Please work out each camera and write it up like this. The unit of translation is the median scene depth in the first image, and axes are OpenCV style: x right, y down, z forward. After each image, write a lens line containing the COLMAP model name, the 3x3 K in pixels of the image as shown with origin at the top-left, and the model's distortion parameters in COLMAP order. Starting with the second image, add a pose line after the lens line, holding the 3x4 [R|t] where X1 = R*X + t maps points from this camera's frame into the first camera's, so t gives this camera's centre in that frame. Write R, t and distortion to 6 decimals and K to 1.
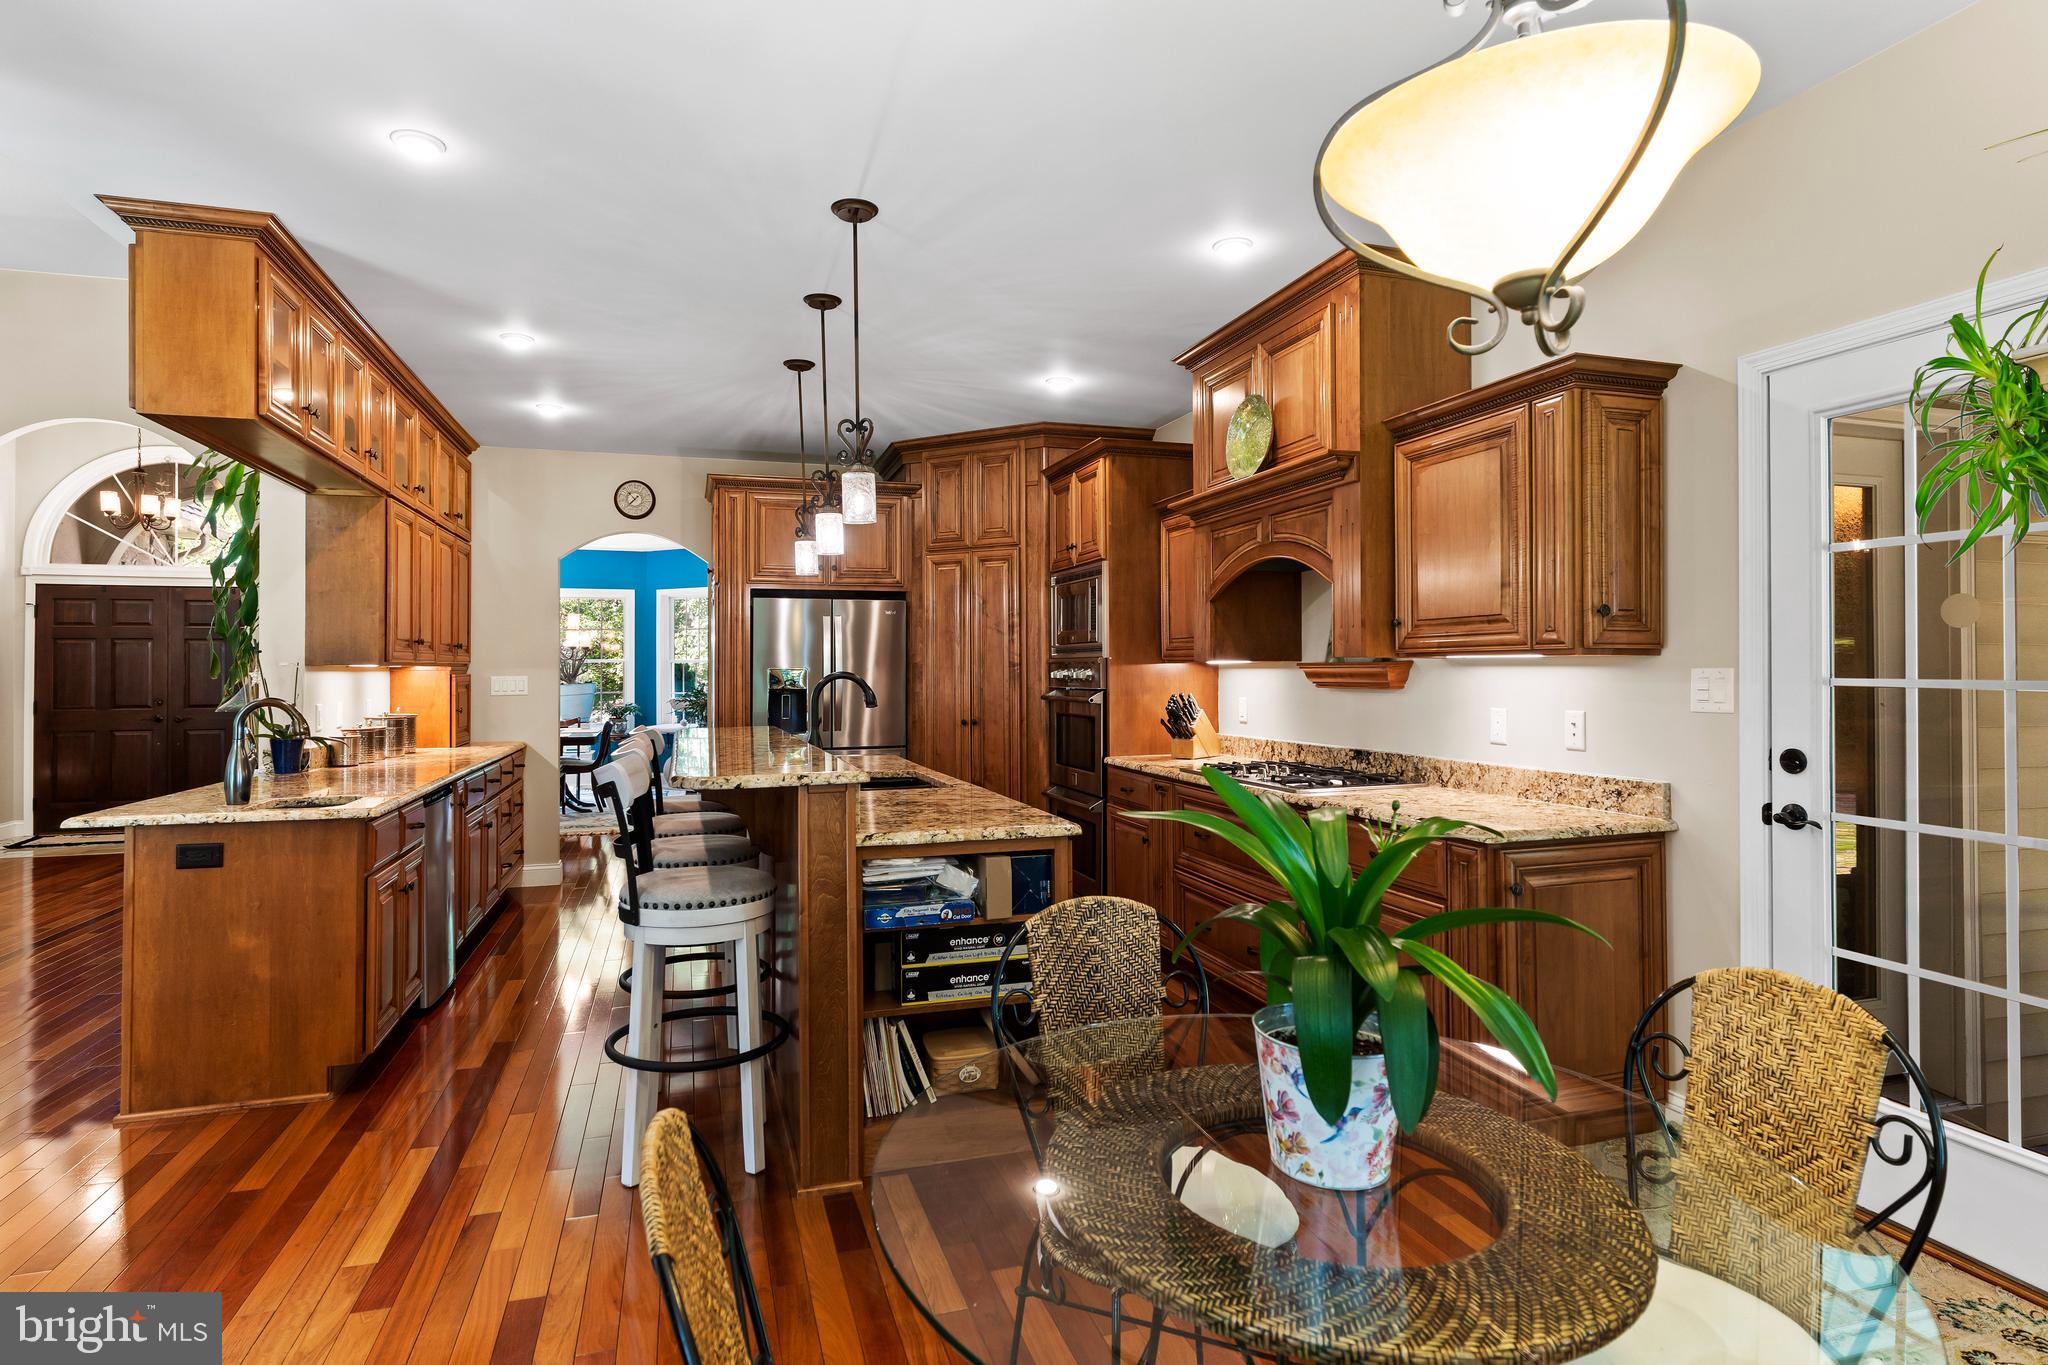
lens RADIAL K [[1053.7, 0, 1018.0], [0, 1053.7, 667.9], [0, 0, 1]] dist [-0.007536, 0.003873]
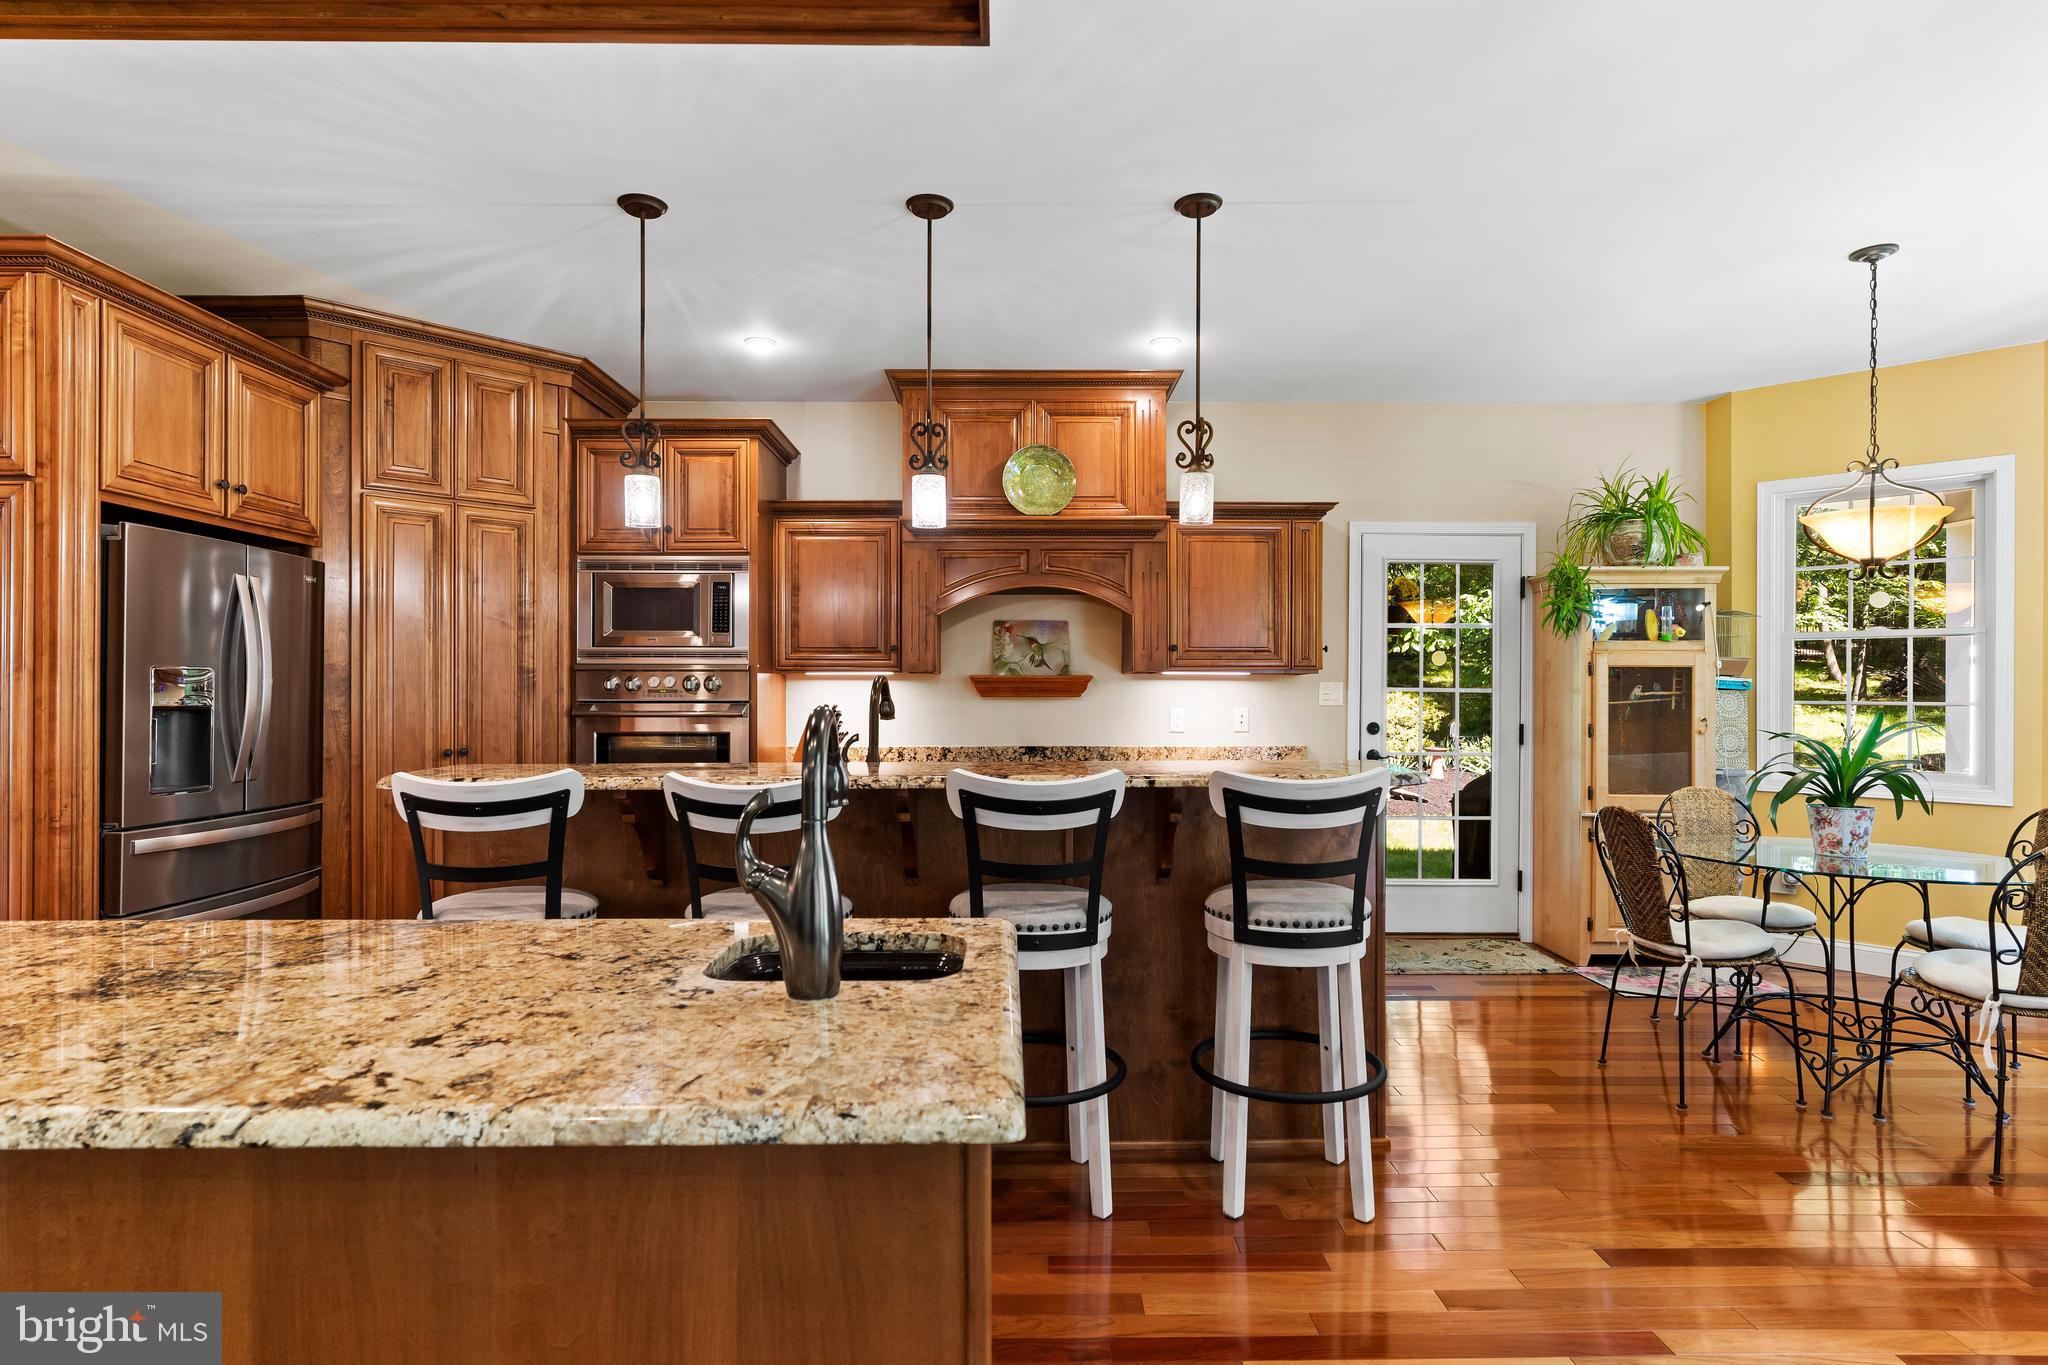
lens RADIAL K [[1053.7, 0, 1027.0], [0, 1053.7, 692.7], [0, 0, 1]] dist [-0.007536, 0.003873]
pose [[0.285164, 0.005434, 0.958463, -0.862550], [-0.004455, 0.999981, -0.004344, 0.019834], [-0.958469, -0.003031, 0.285182, 0.652262]]
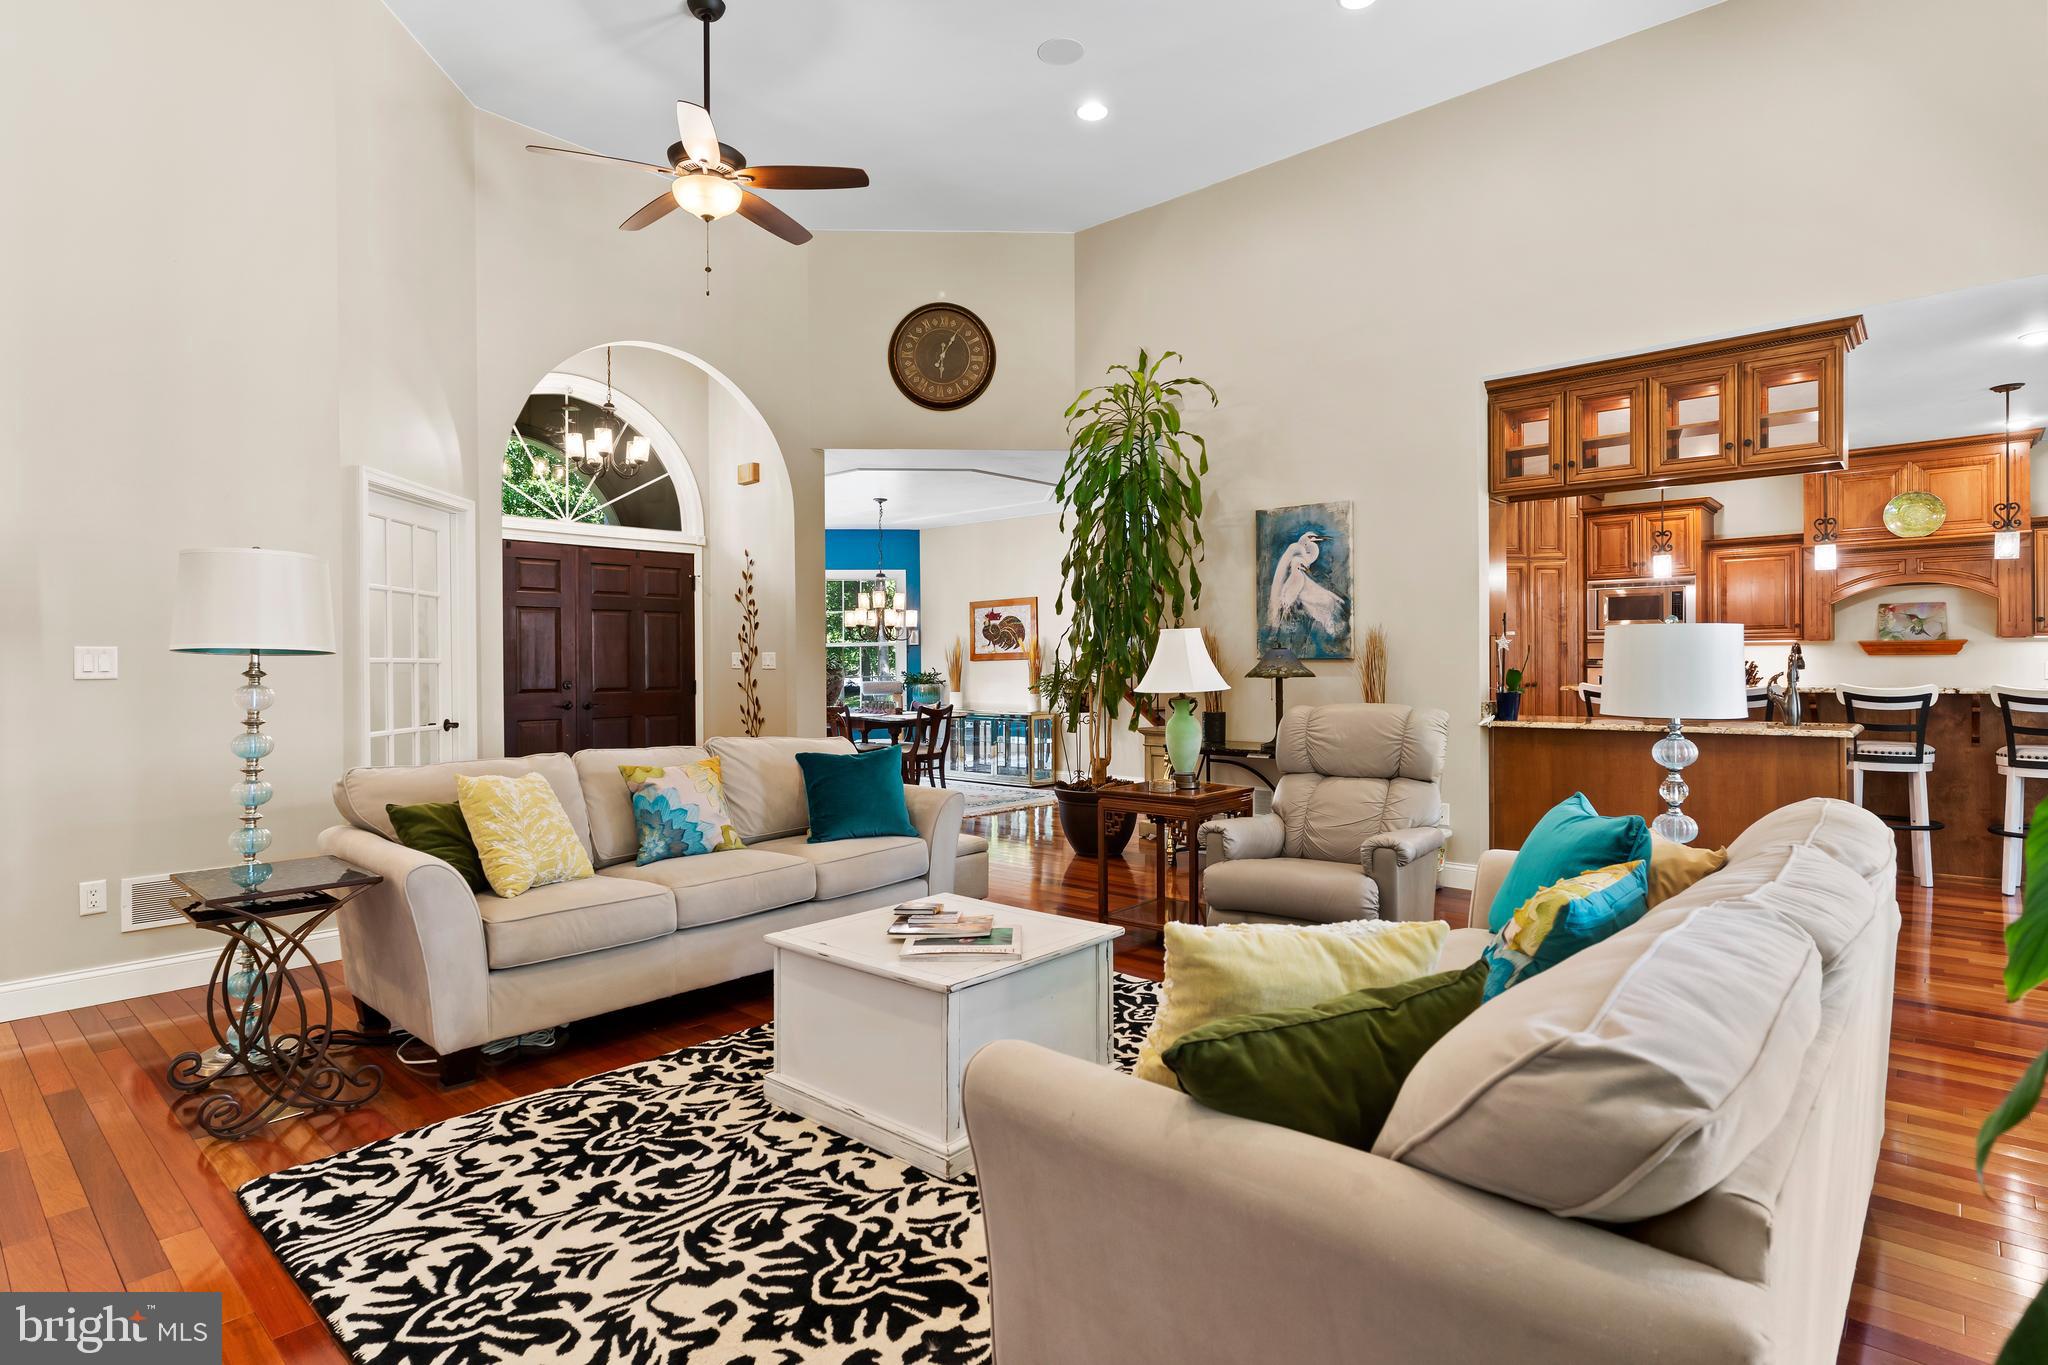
lens RADIAL K [[1053.7, 0, 1014.2], [0, 1053.7, 664.3], [0, 0, 1]] dist [-0.007536, 0.003873]
pose [[0.860459, -0.000510, 0.509519, -1.917505], [0.000312, 1.000000, 0.000473, 0.033899], [-0.509519, -0.000248, 0.860459, 0.236968]]
